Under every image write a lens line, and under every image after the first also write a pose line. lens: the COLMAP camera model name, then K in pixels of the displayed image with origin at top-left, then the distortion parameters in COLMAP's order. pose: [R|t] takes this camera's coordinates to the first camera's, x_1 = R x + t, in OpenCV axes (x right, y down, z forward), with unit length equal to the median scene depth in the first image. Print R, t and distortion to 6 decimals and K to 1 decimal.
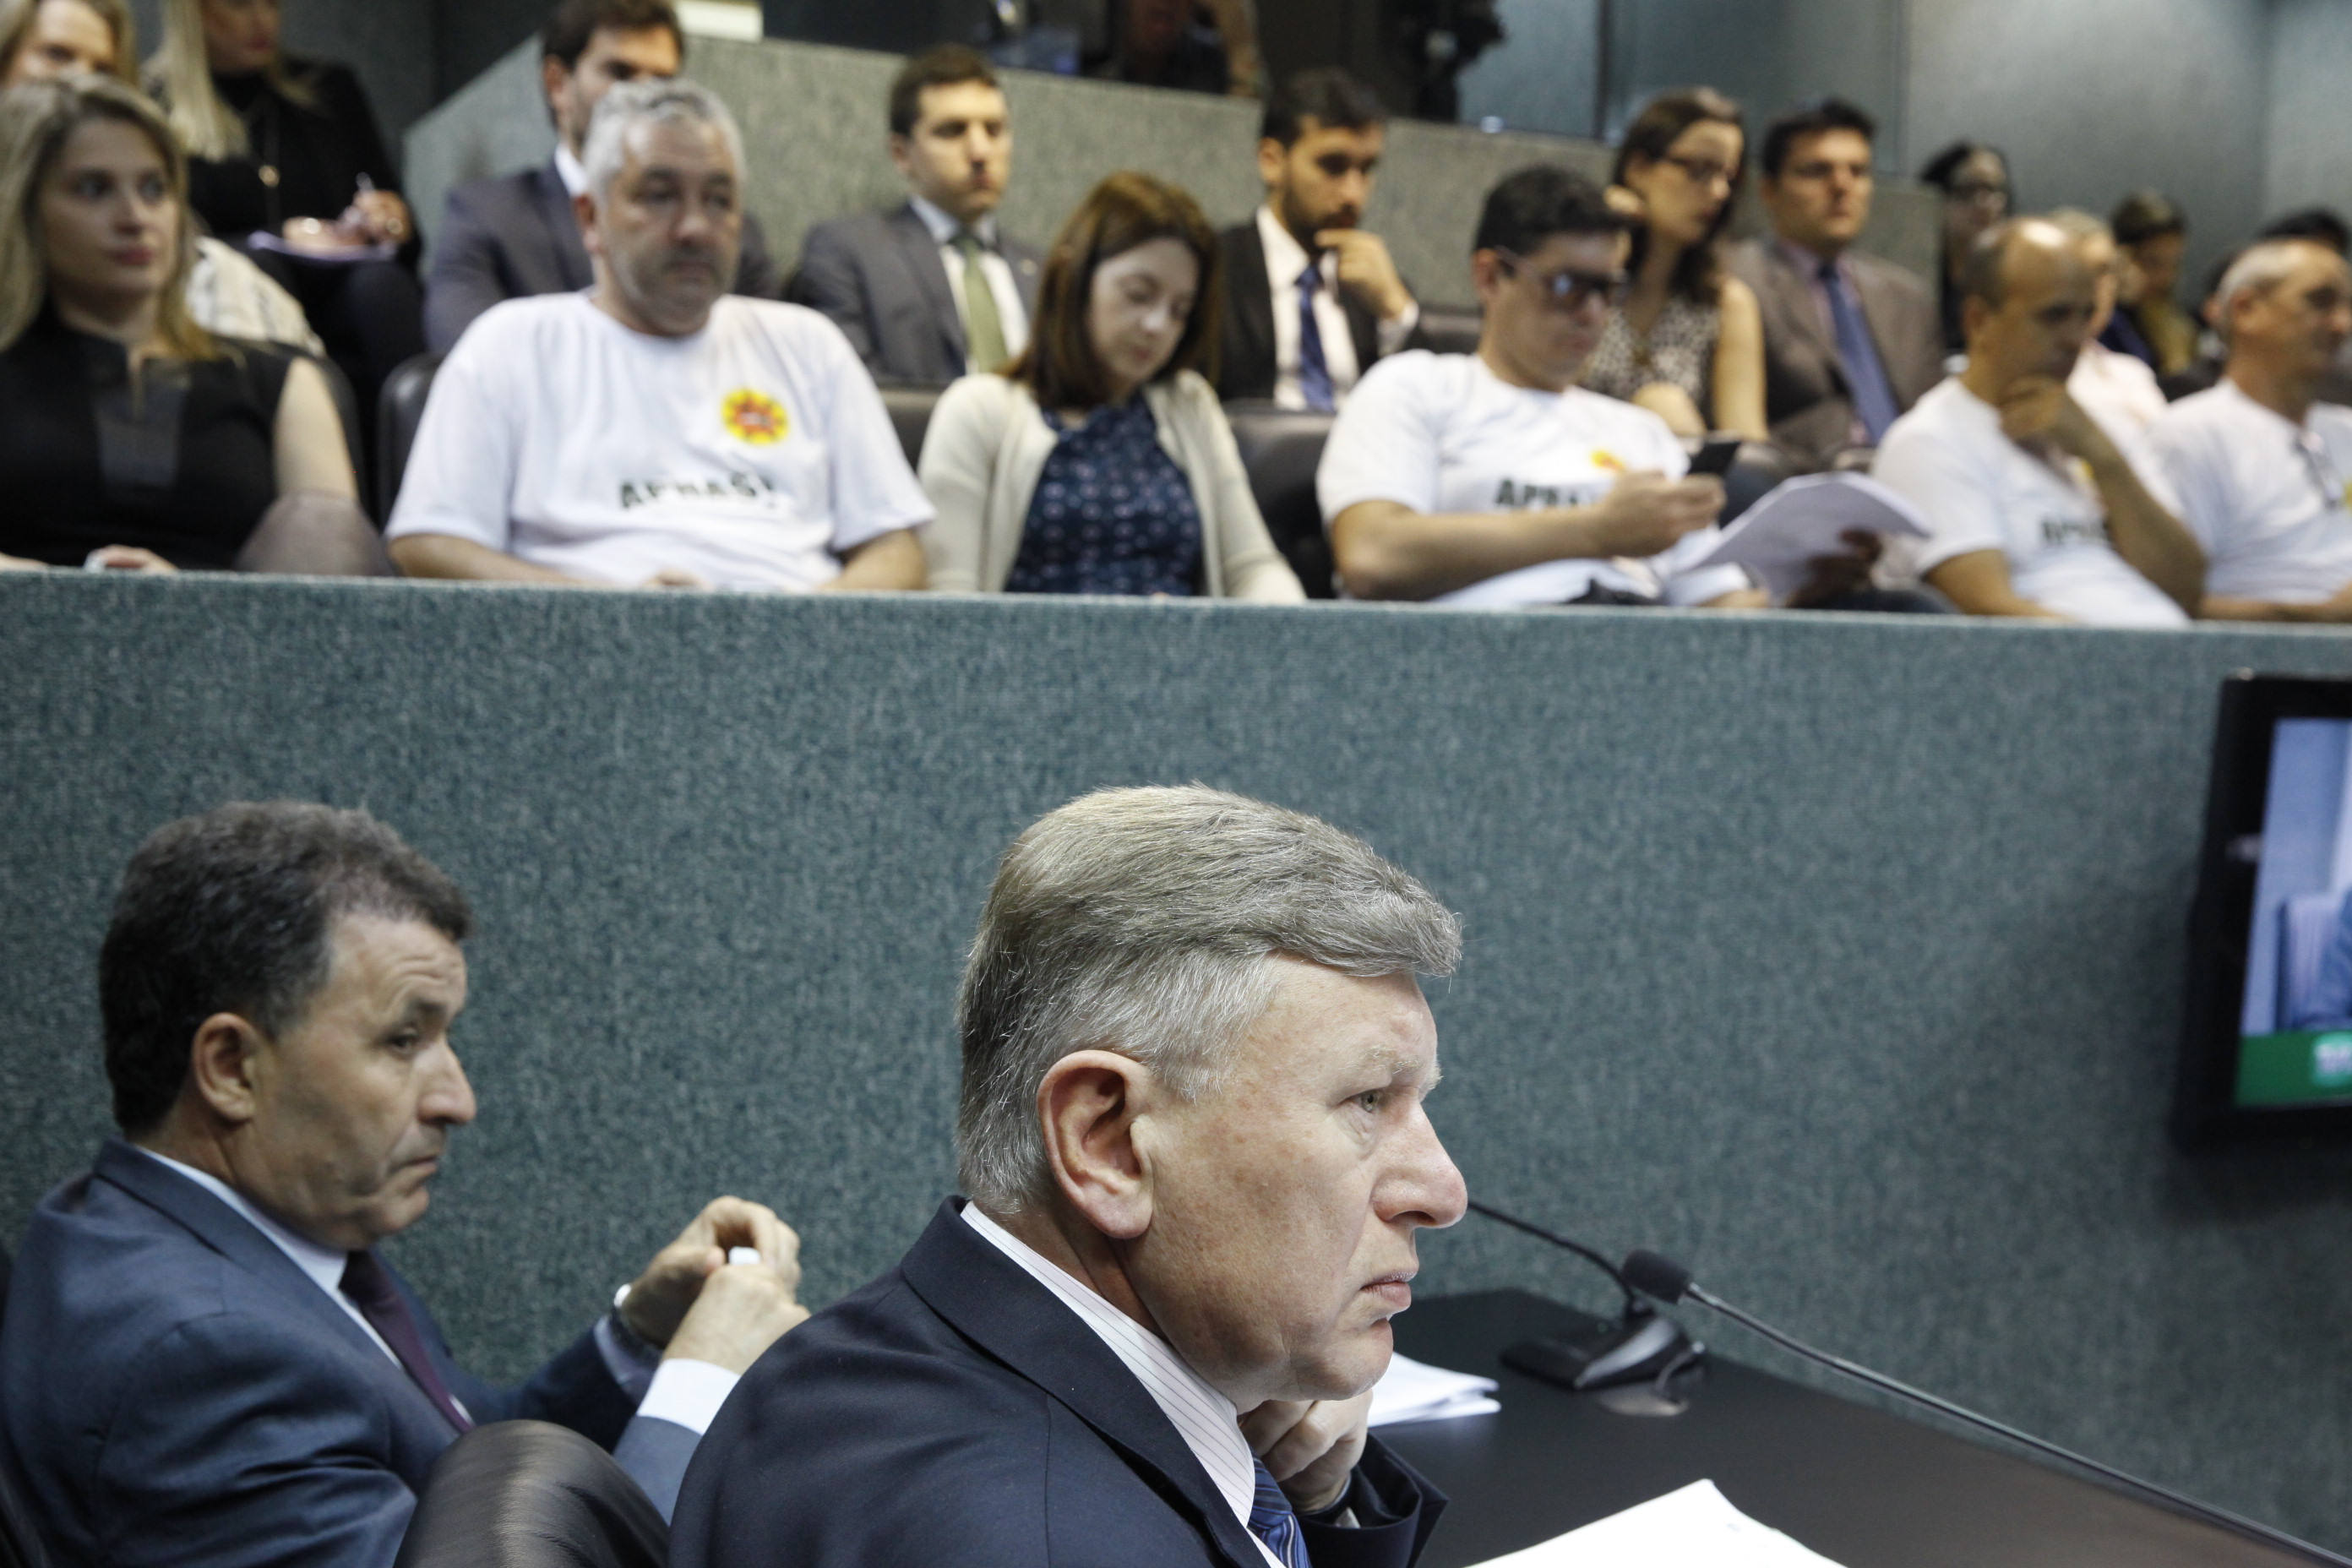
lens RADIAL K [[2770.7, 0, 1159.9], [0, 2770.7, 797.5], [0, 0, 1]] dist [0.071211, 0.000000]
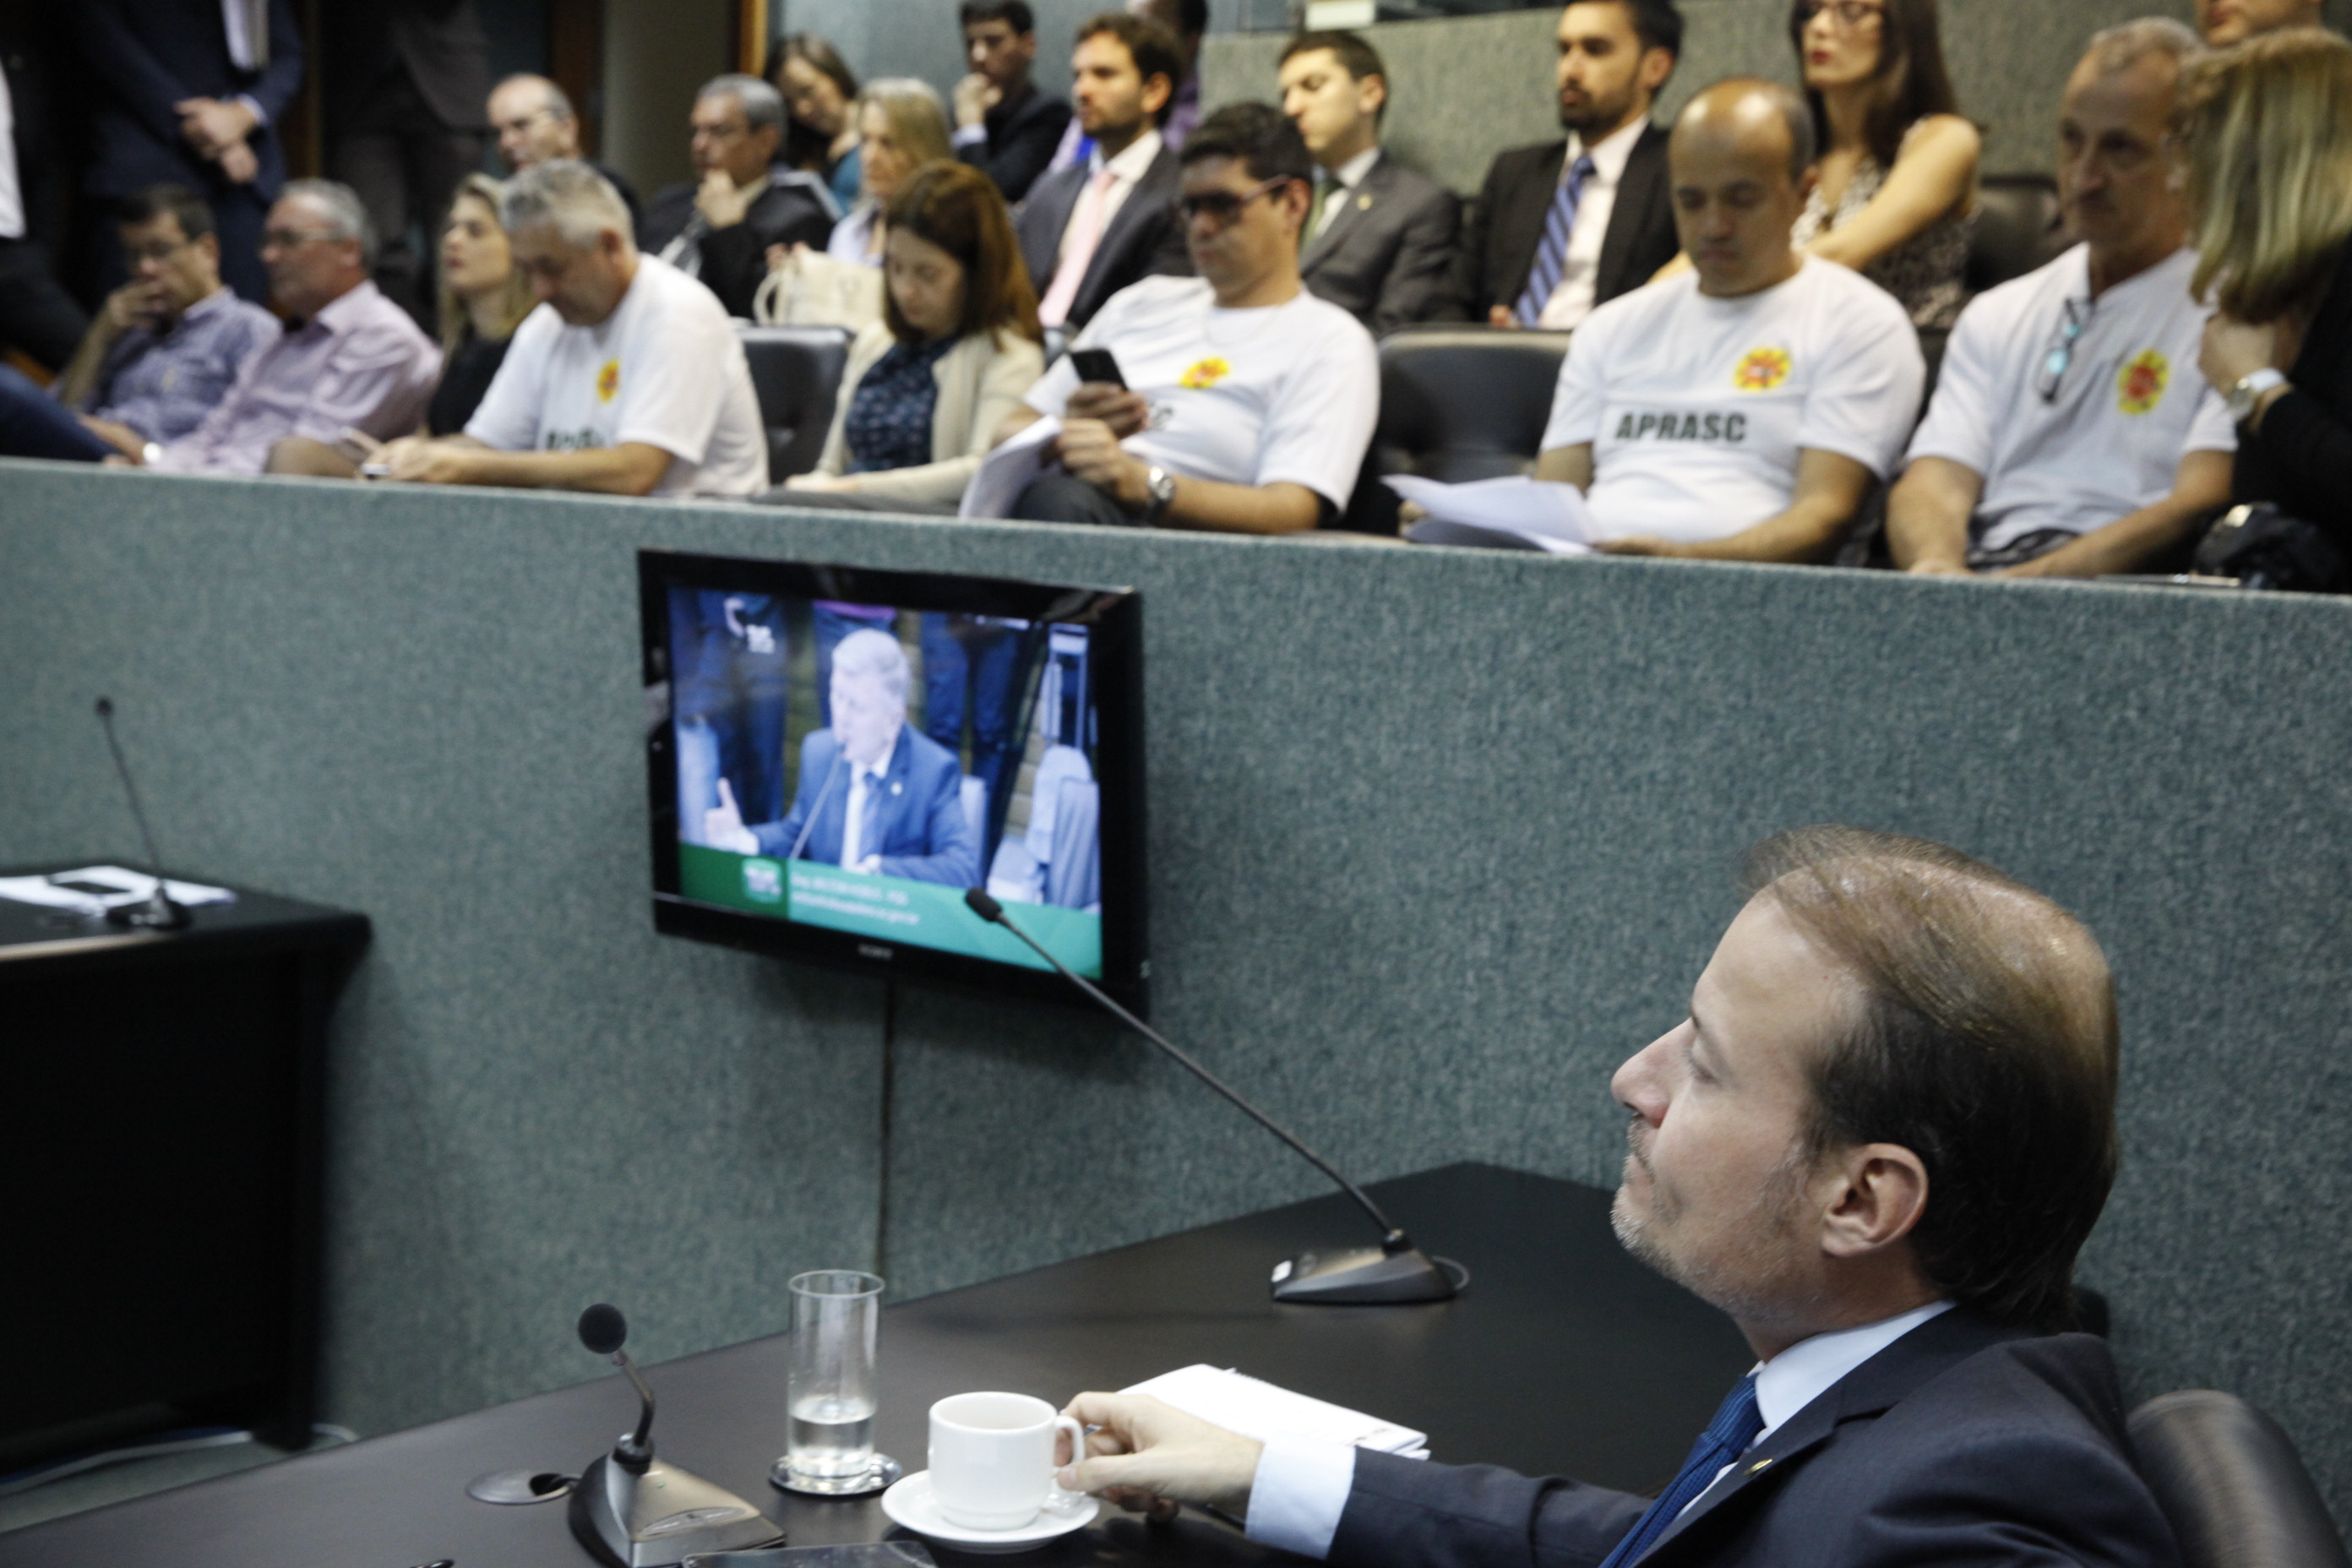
lens RADIAL K [[3015.3, 0, 1165.8], [0, 3015.3, 791.6], [0, 0, 1]] dist [0.085420, 0.000000]
pose [[0.354350, 0.102885, -0.929436, 1.667473], [-0.076941, 0.993767, 0.080672, -0.059905], [0.931942, 0.042926, 0.360057, 0.704012]]
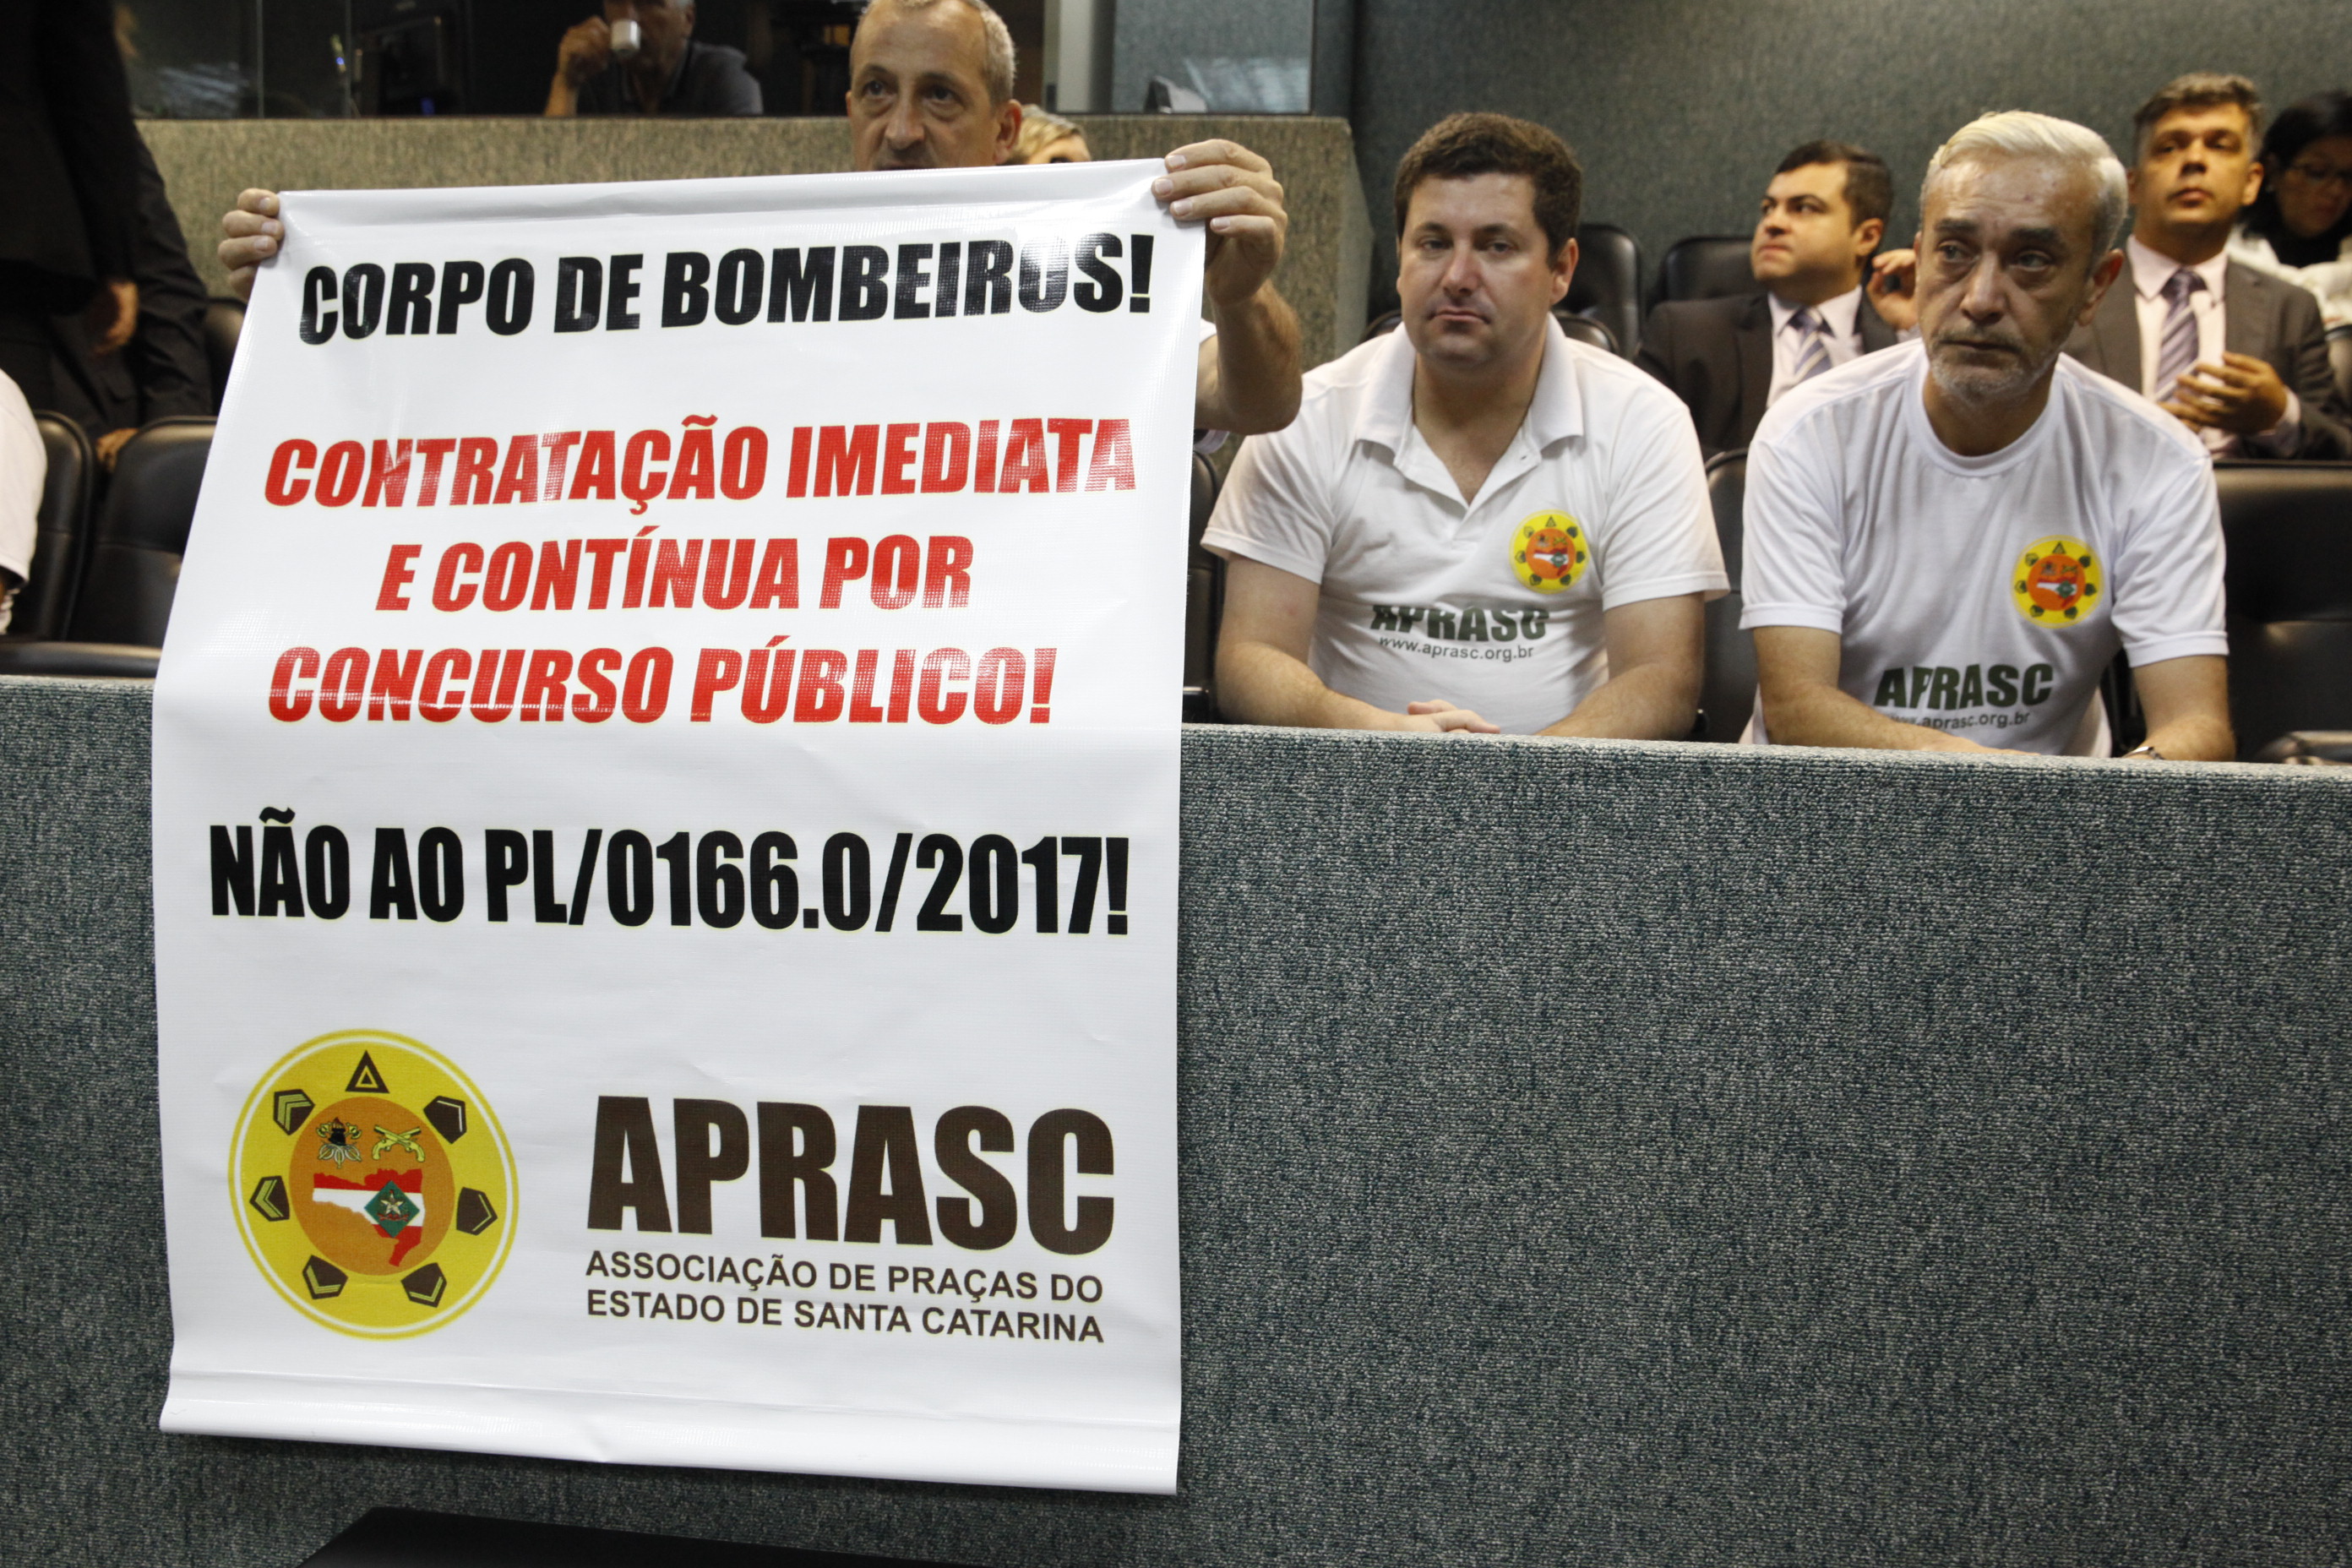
lens RADIAL K [[2051.6, 0, 1196.4], [0, 2051.6, 776.9], [0, 0, 1]] dist [-0.055070, 0.057575]
pose [[0.797198, 0.068230, -0.599850, 1.200910], [-0.048482, 0.997619, 0.049043, -0.082595], [0.601768, -0.010015, 0.798608, 0.900459]]
